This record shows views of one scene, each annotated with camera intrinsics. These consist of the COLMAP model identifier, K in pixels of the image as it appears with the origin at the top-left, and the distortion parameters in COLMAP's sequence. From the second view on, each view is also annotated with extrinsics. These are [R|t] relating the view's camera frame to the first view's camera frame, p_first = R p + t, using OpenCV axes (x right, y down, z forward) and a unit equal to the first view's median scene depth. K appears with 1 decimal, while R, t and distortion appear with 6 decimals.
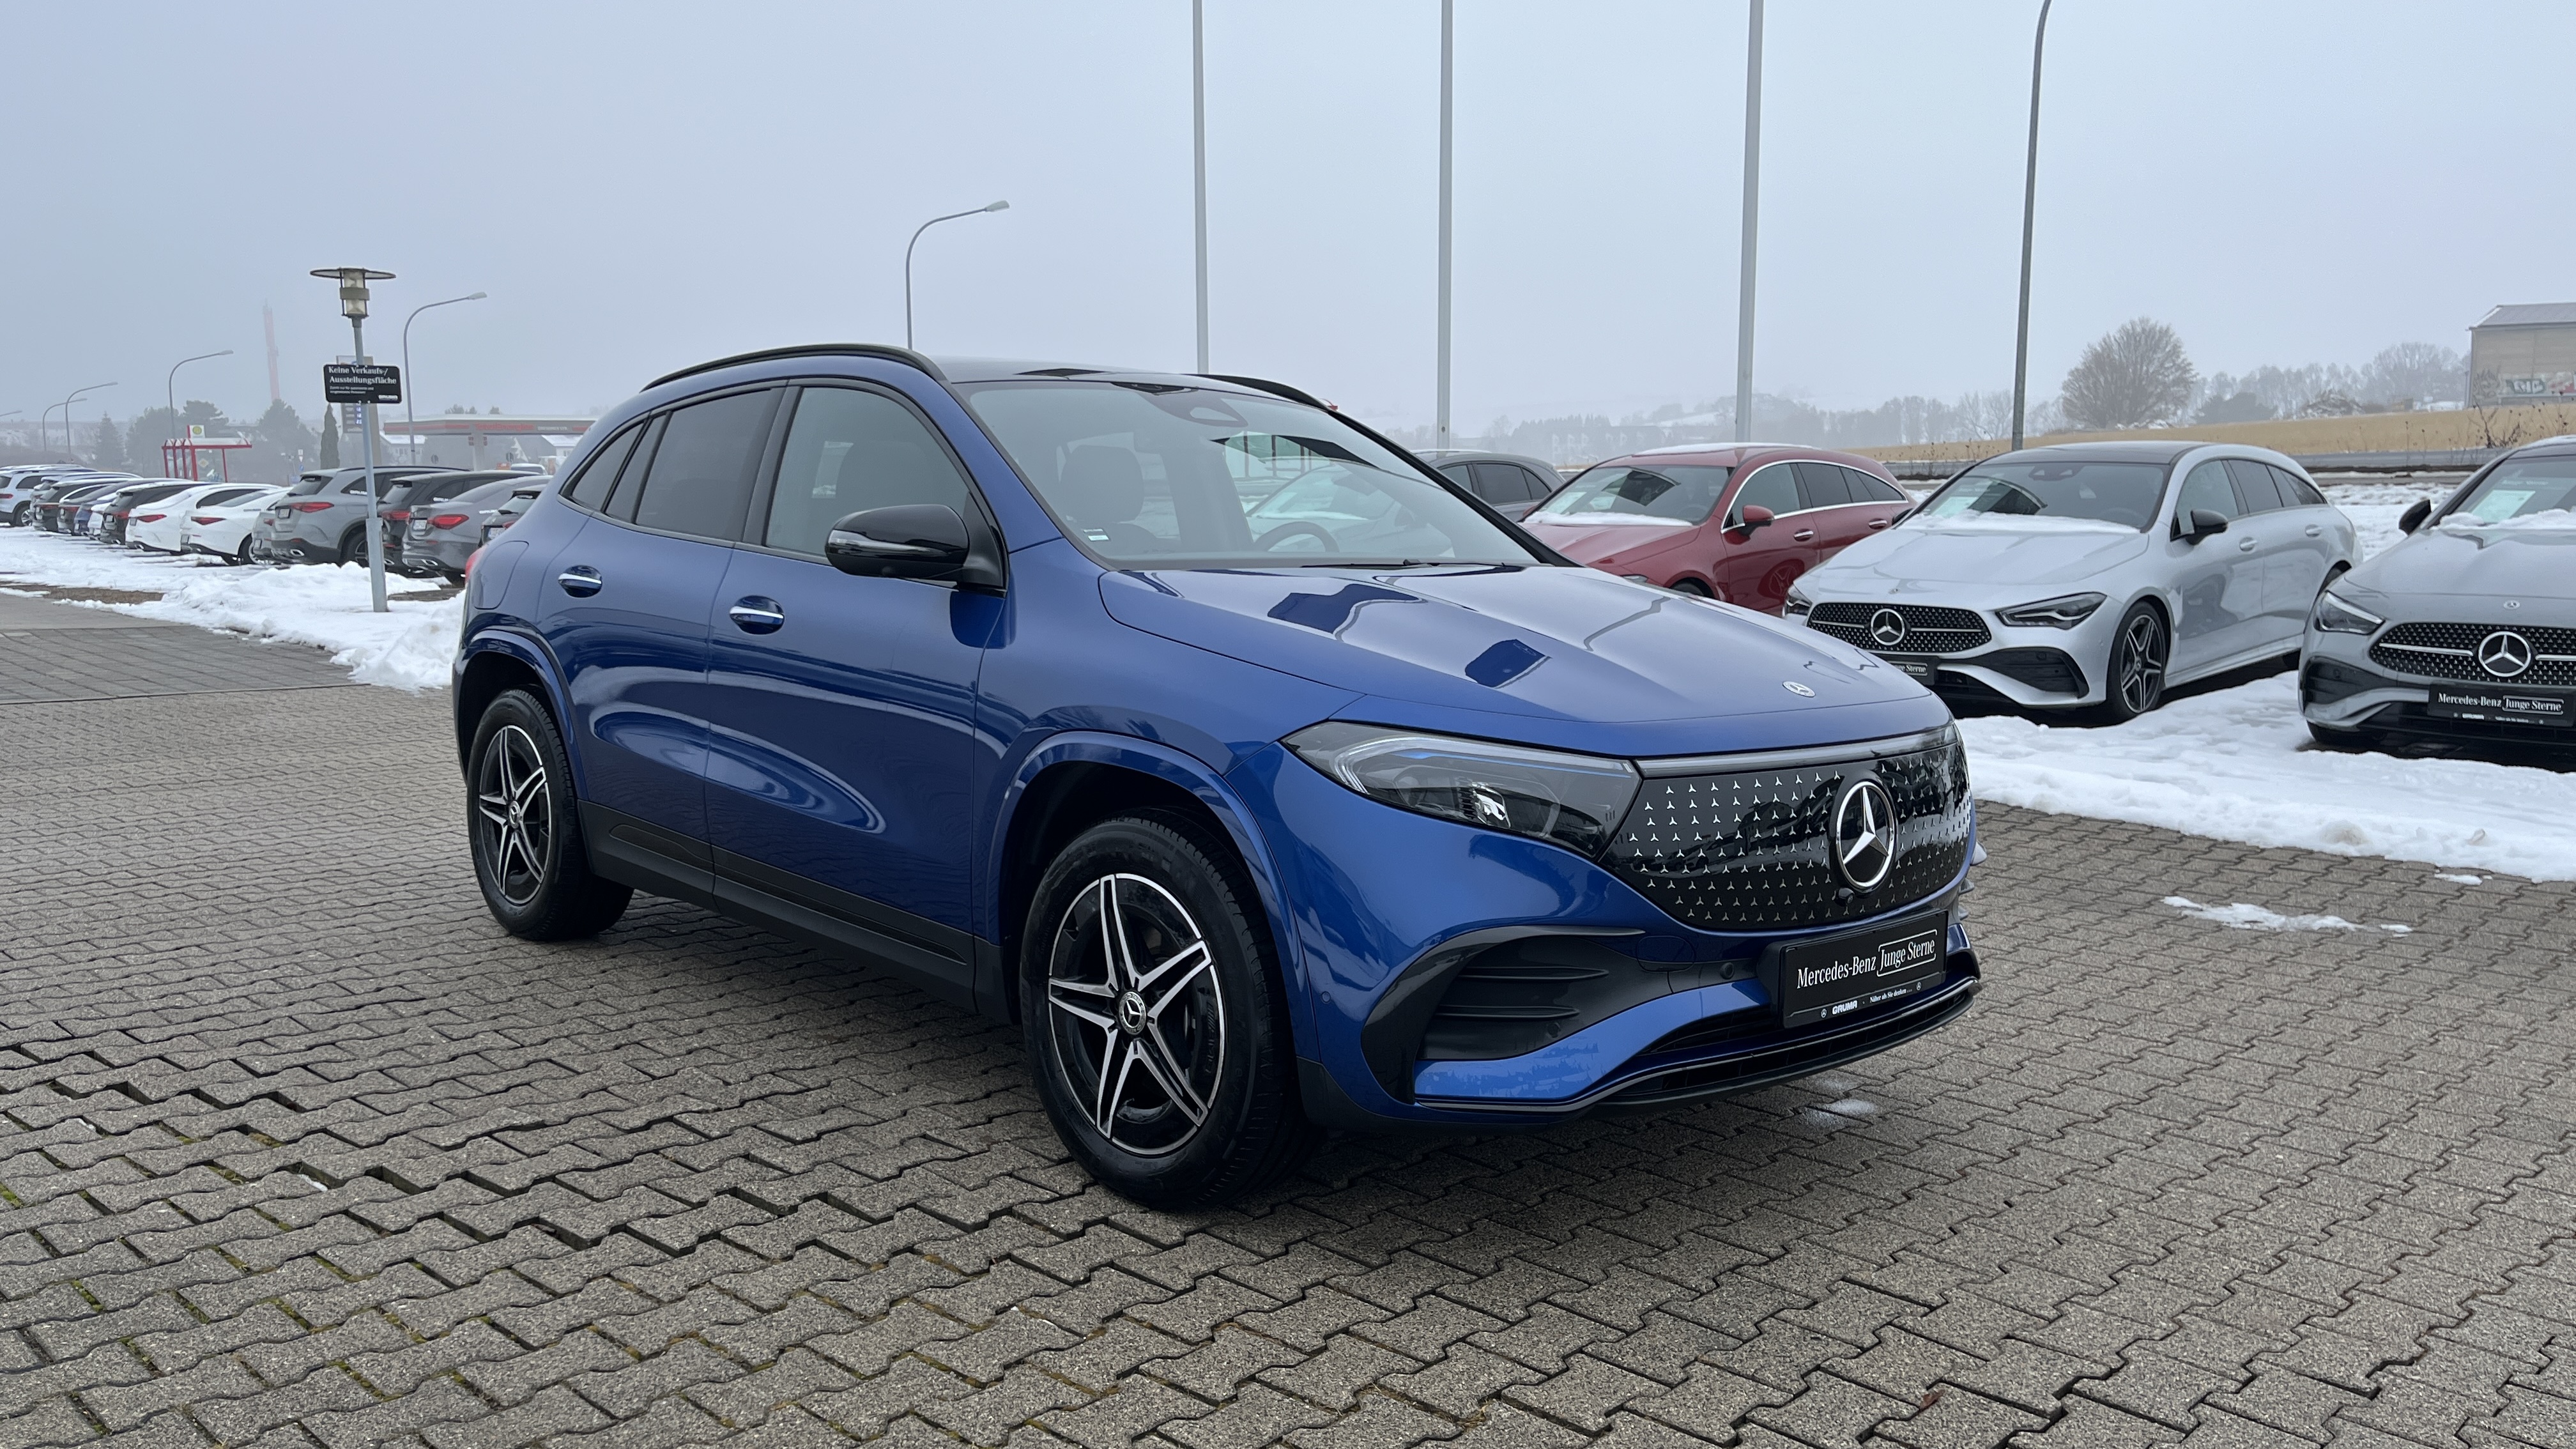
lens RADIAL K [[1956.6, 0, 1288.0], [0, 1956.6, 724.5], [0, 0, 1]] dist [0.073395, -0.105621]
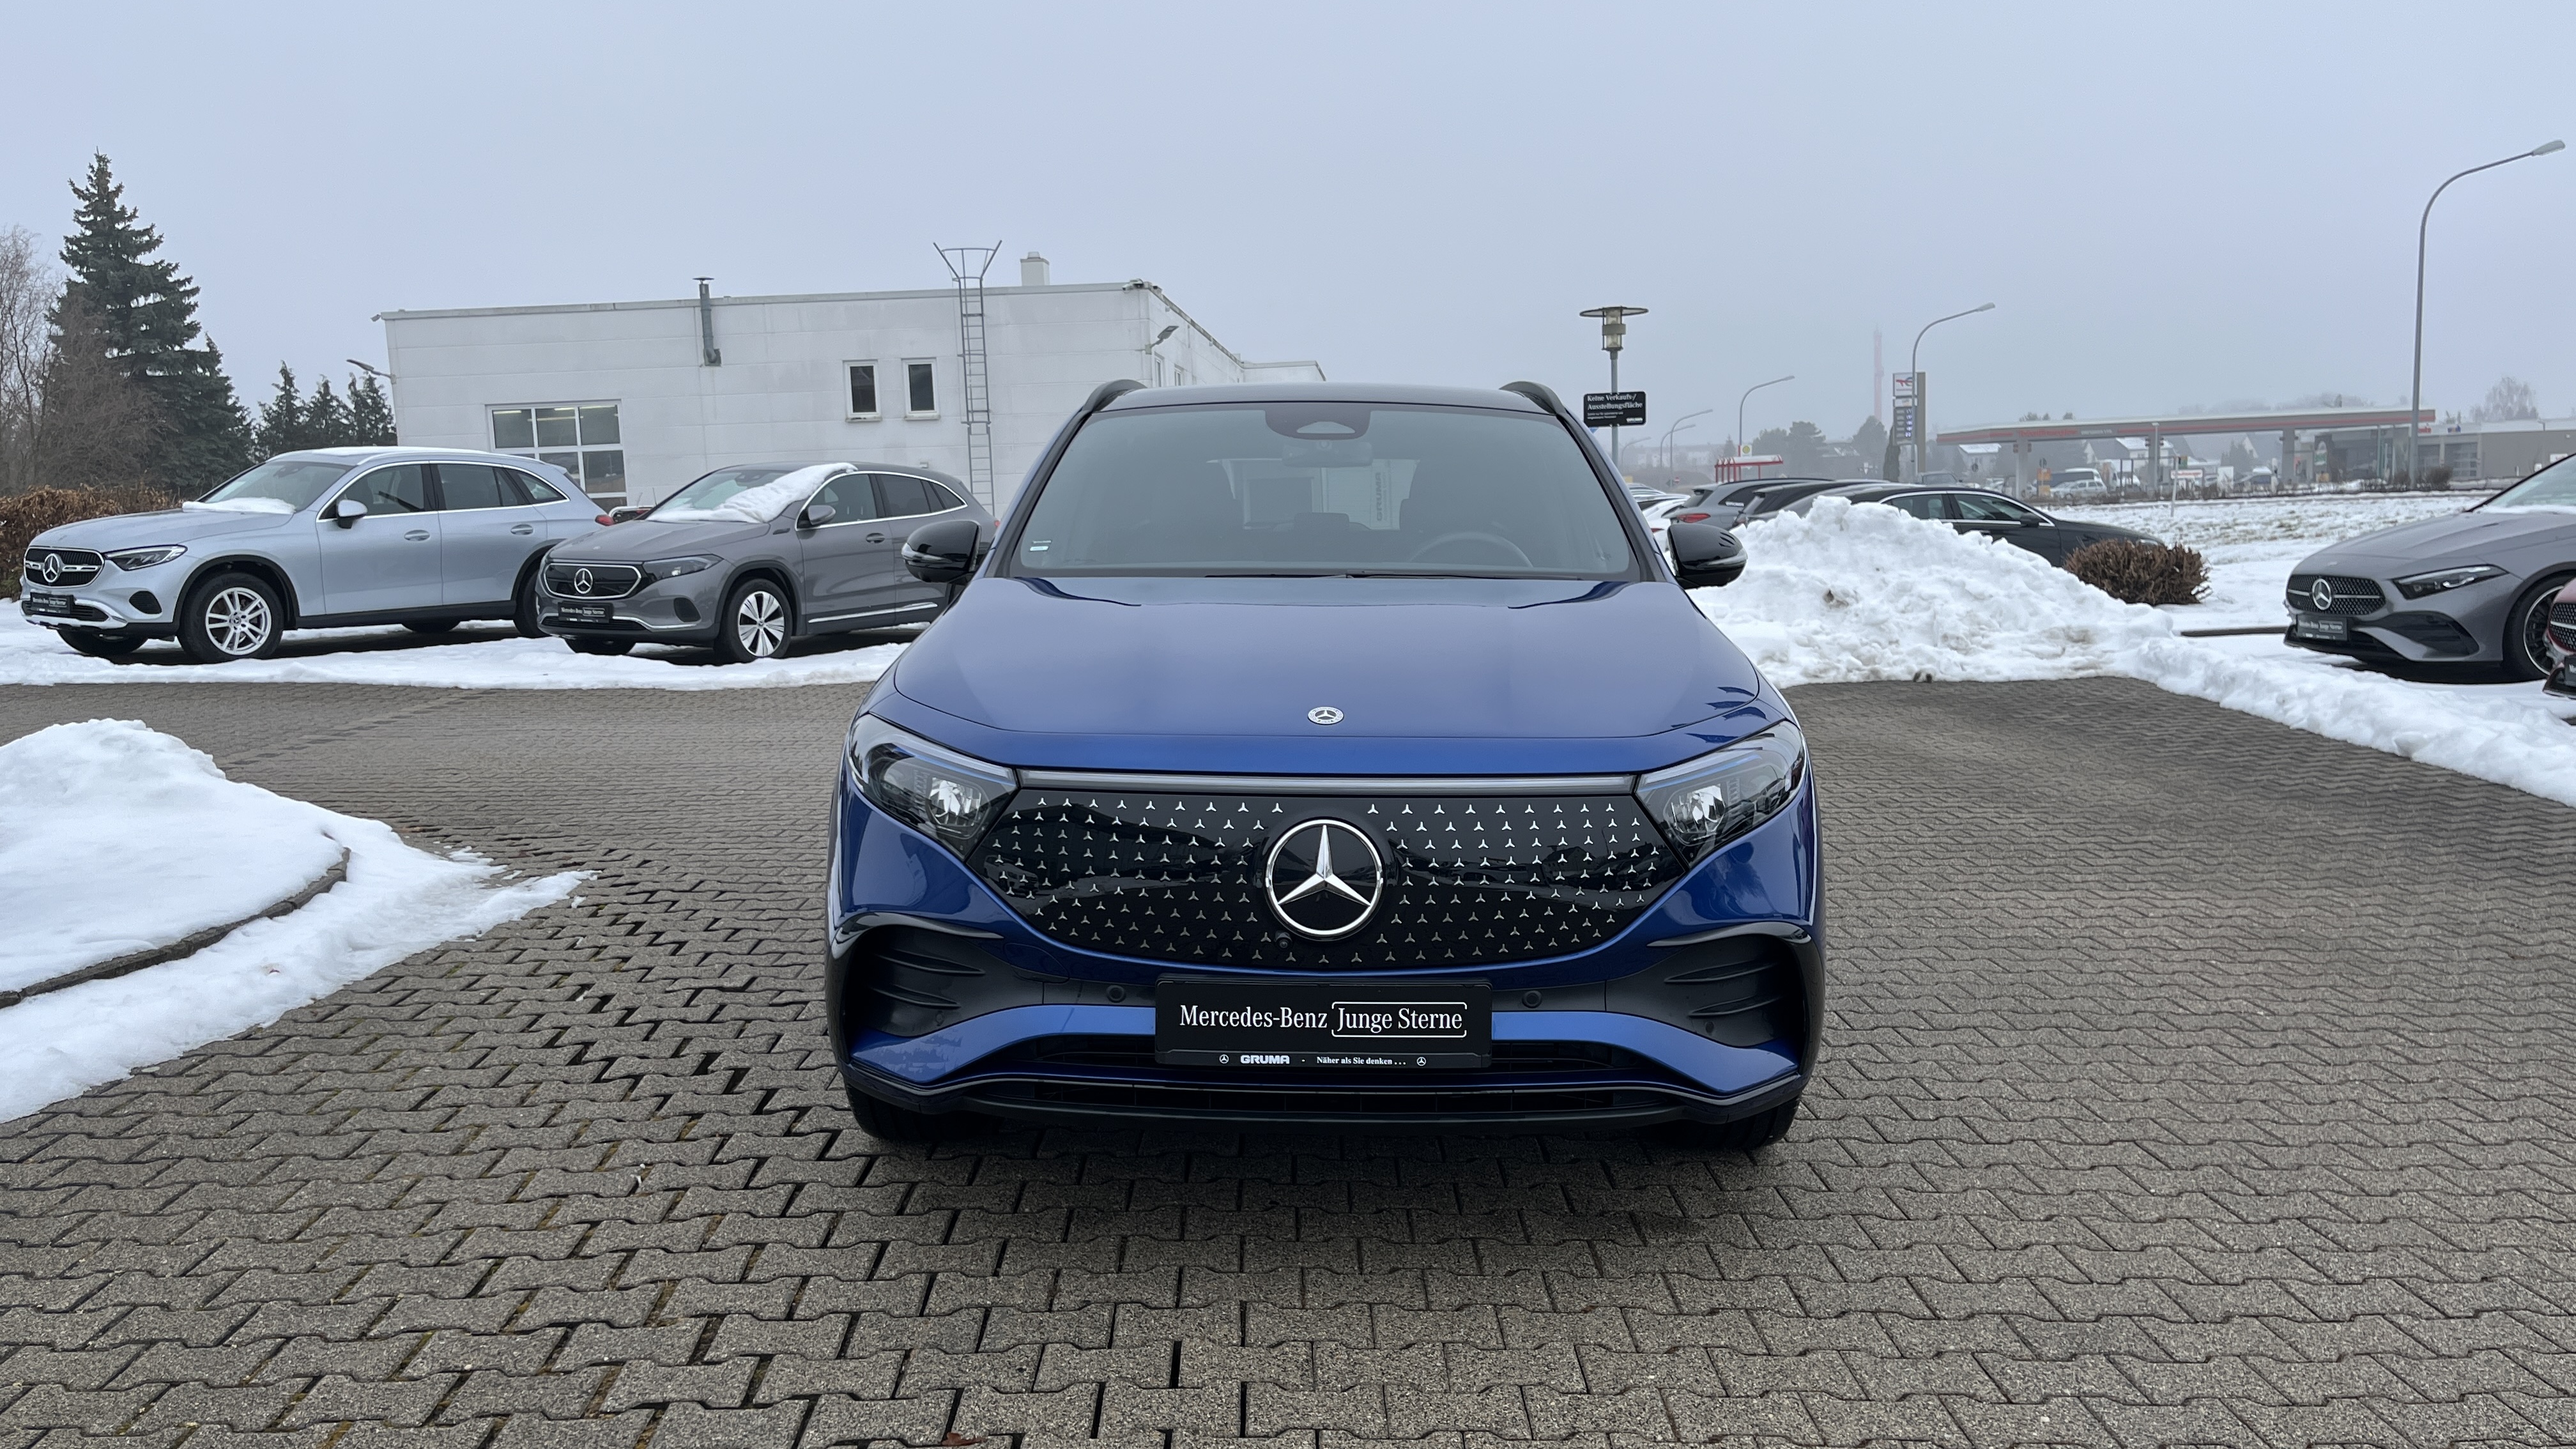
lens RADIAL K [[1956.6, 0, 1288.0], [0, 1956.6, 724.5], [0, 0, 1]] dist [0.073395, -0.105621]
pose [[0.718156, 0.063408, -0.692987, 0.187323], [-0.065058, 0.997596, 0.023858, -0.007247], [0.692834, 0.027951, 0.720555, 0.069800]]
